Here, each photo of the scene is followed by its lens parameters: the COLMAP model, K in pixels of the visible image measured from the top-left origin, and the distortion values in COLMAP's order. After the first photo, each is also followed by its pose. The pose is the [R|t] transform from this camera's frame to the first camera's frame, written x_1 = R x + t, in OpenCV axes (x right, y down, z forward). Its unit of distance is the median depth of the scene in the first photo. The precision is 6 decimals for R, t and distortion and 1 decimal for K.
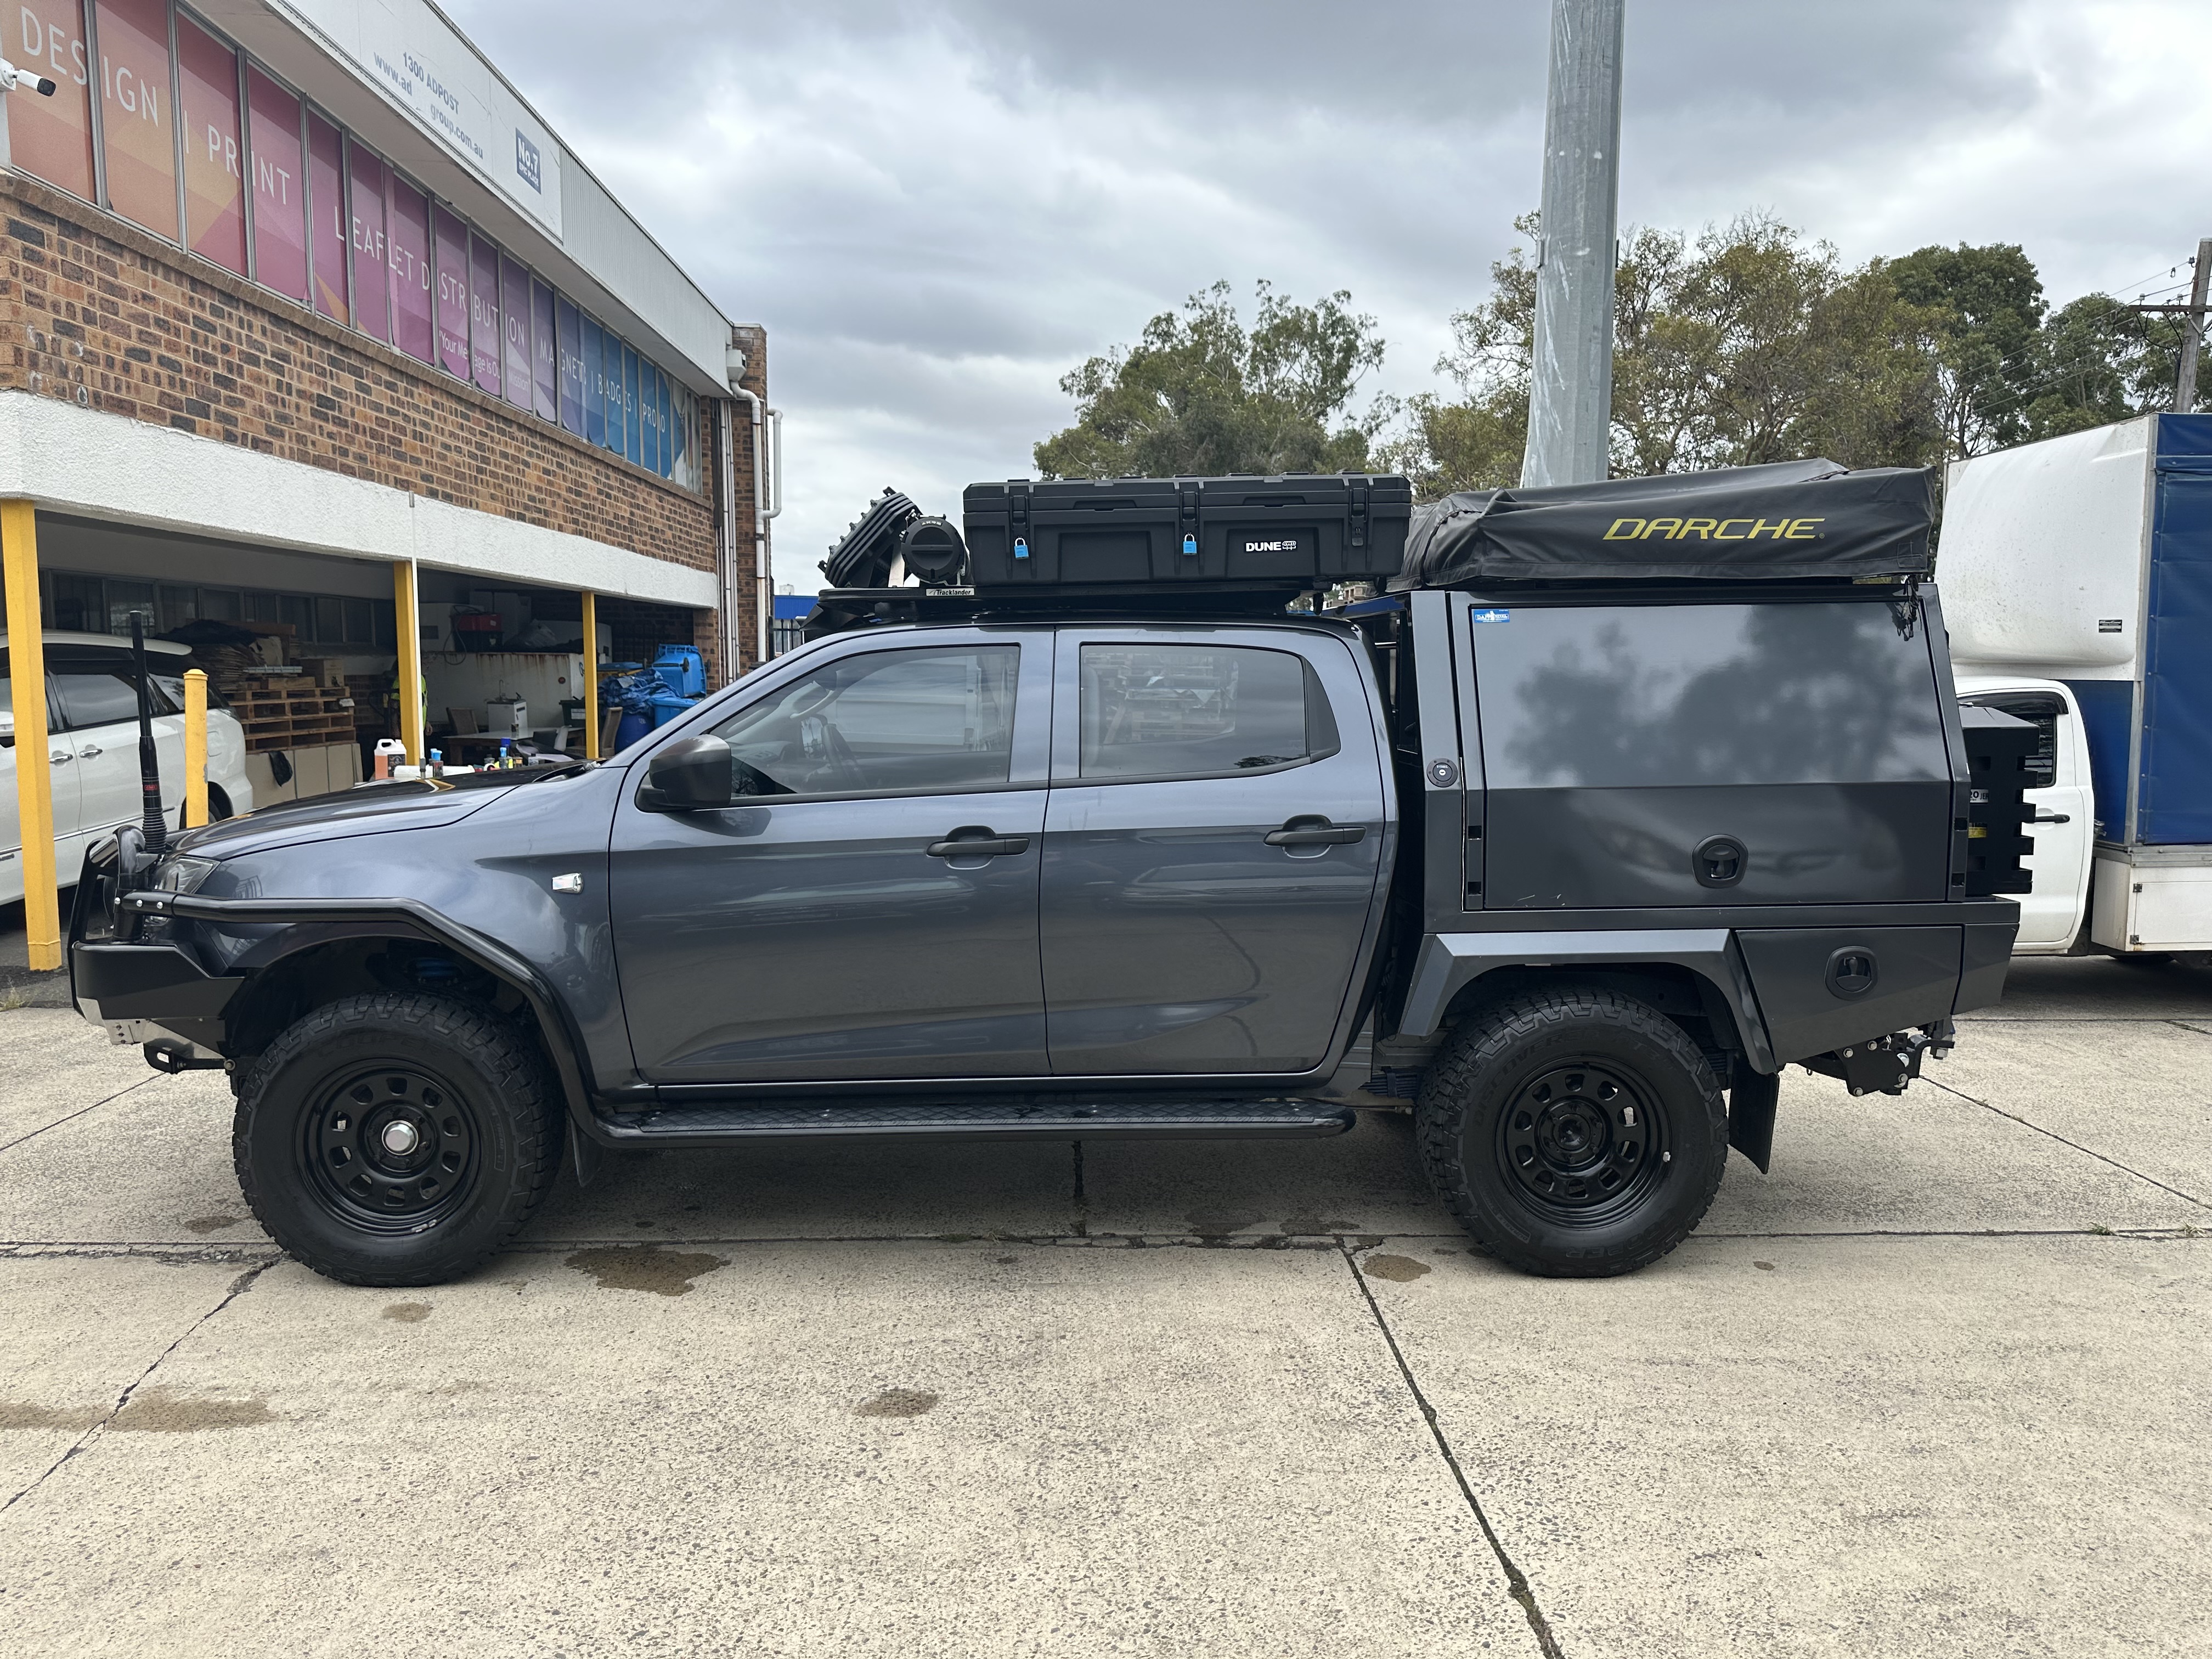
lens RADIAL K [[1512.8, 0, 1140.0], [0, 1512.8, 825.4], [0, 0, 1]] dist [0.006540, -0.001203]
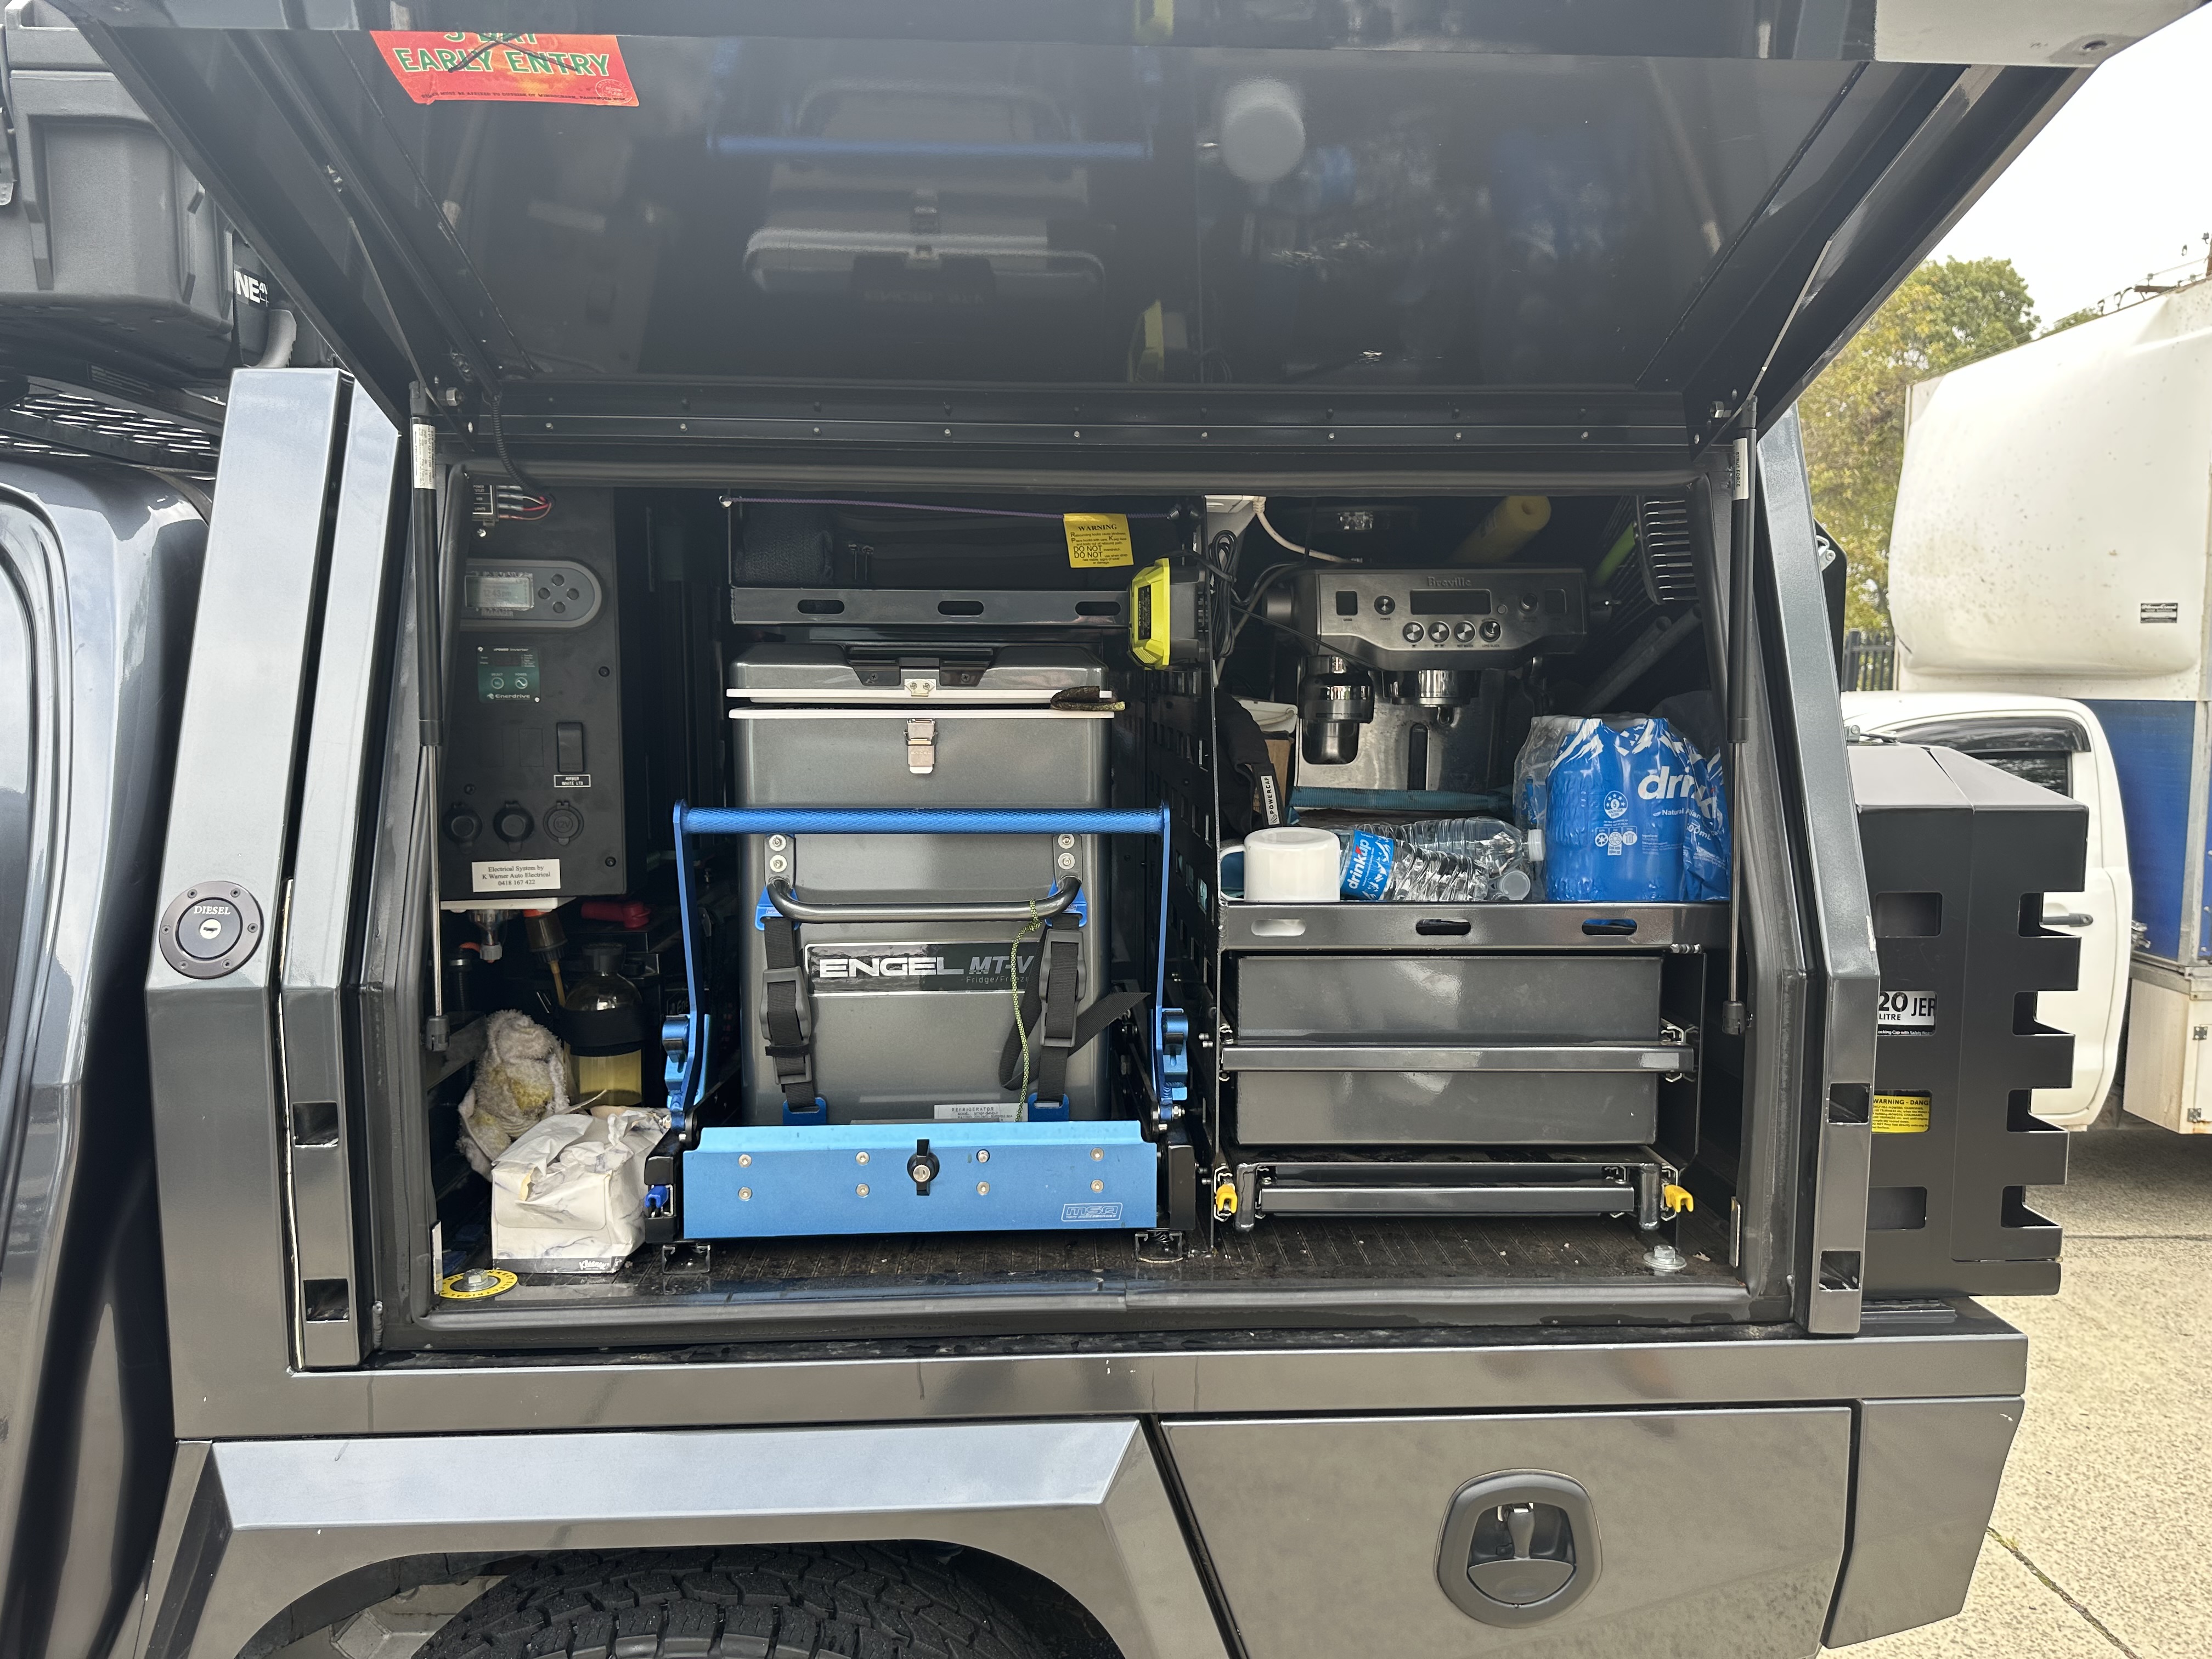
lens RADIAL K [[1578.3, 0, 1106.0], [0, 1578.3, 829.5], [0, 0, 1]] dist [0.002756, -0.007991]
pose [[0.999897, 0.012783, 0.006477, 0.201528], [-0.012702, 0.999842, -0.012397, -0.028604], [-0.006635, 0.012313, 0.999902, 0.351501]]
